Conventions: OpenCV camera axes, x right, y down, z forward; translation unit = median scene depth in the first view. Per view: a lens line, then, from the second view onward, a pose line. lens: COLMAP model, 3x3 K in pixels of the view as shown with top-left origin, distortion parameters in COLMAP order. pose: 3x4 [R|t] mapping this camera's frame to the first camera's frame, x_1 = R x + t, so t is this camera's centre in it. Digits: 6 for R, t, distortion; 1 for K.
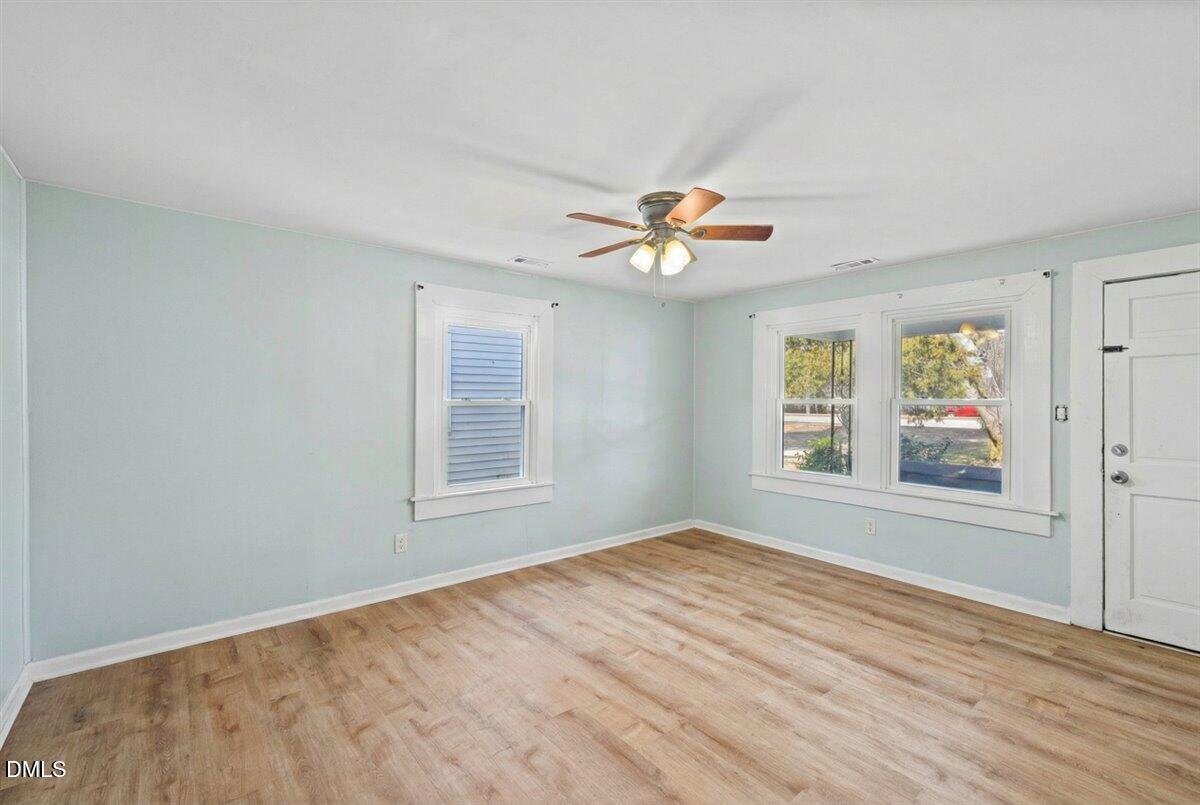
lens RADIAL K [[517.3, 0, 602.0], [0, 517.3, 399.4], [0, 0, 1]] dist [-0.000315, 0.000133]
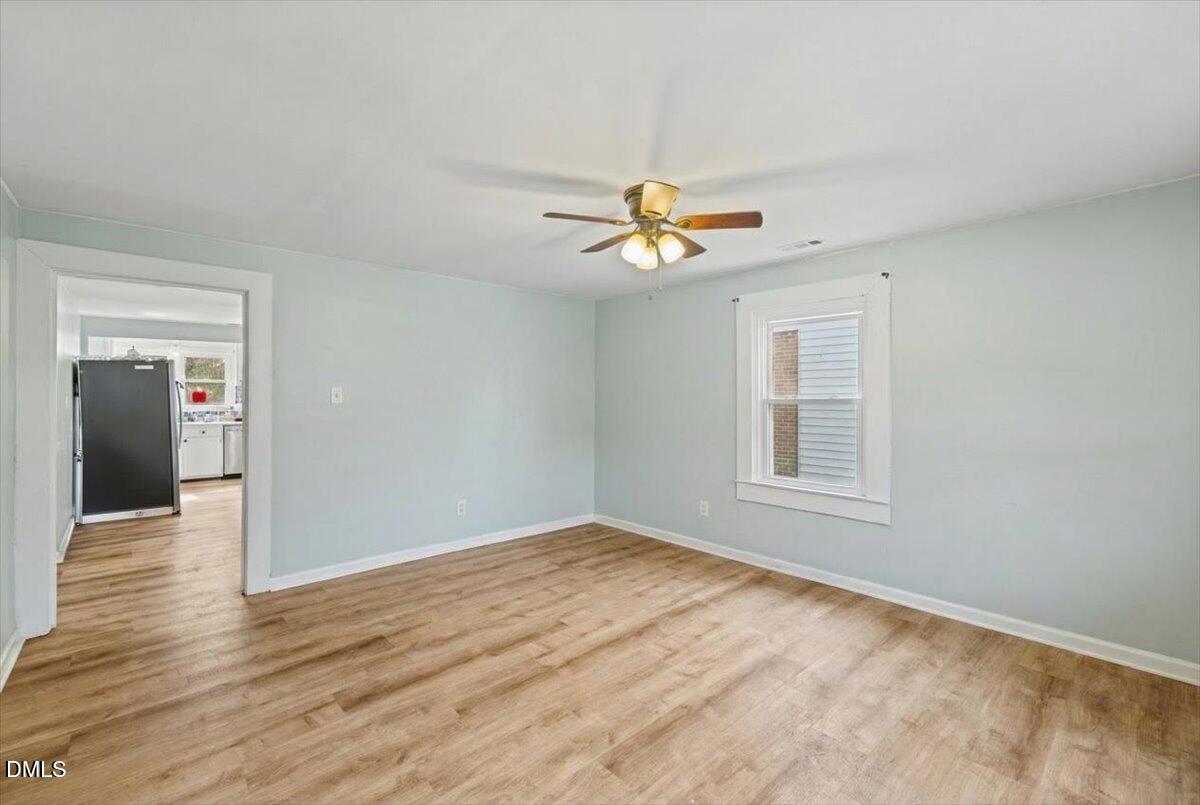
lens RADIAL K [[517.3, 0, 602.0], [0, 517.3, 399.4], [0, 0, 1]] dist [-0.000315, 0.000133]
pose [[0.050454, -0.000052, -0.998726, 0.921278], [-0.003207, 0.999995, -0.000214, 0.010861], [0.998721, 0.003214, 0.050454, 0.729641]]
